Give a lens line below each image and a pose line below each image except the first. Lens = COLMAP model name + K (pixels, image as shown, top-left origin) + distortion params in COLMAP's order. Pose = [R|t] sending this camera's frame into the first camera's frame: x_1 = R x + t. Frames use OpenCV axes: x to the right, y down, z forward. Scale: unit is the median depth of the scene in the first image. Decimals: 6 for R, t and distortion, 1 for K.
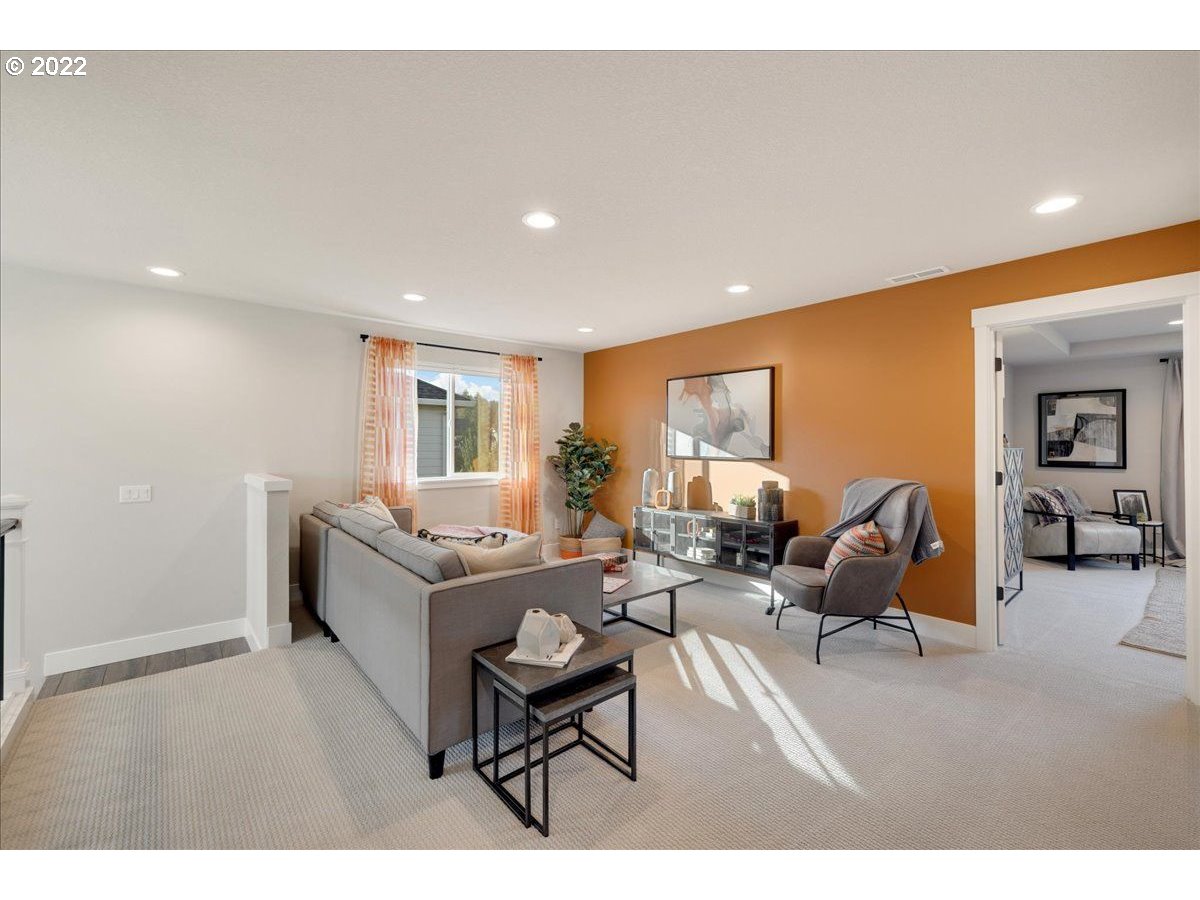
lens RADIAL K [[506.8, 0, 602.6], [0, 506.8, 444.3], [0, 0, 1]] dist [0.000712, 0.000062]
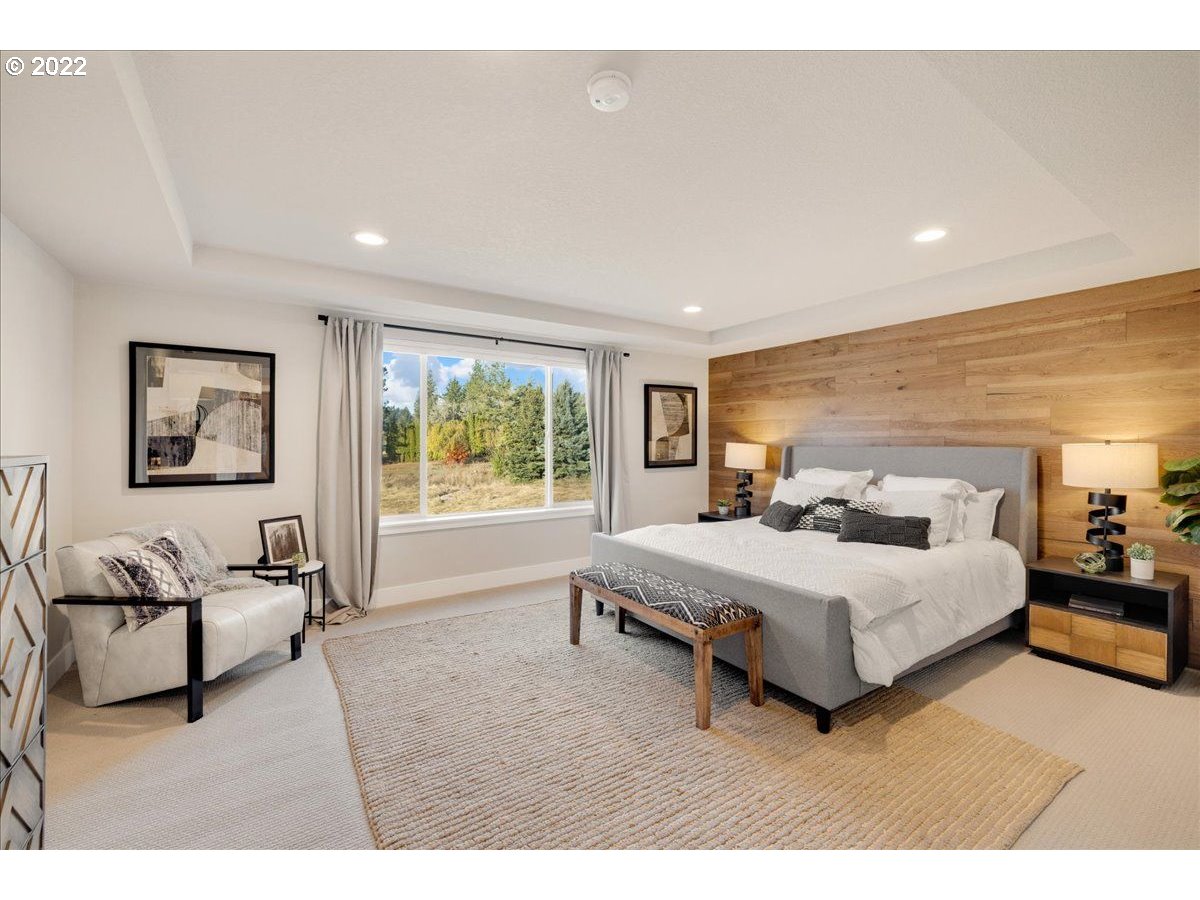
lens RADIAL K [[506.8, 0, 600.5], [0, 506.8, 440.6], [0, 0, 1]] dist [0.000712, 0.000062]
pose [[0.130591, -0.004216, 0.991427, 0.468921], [-0.008426, 0.999950, 0.005362, -0.009839], [-0.991401, -0.009054, 0.130549, 0.523850]]
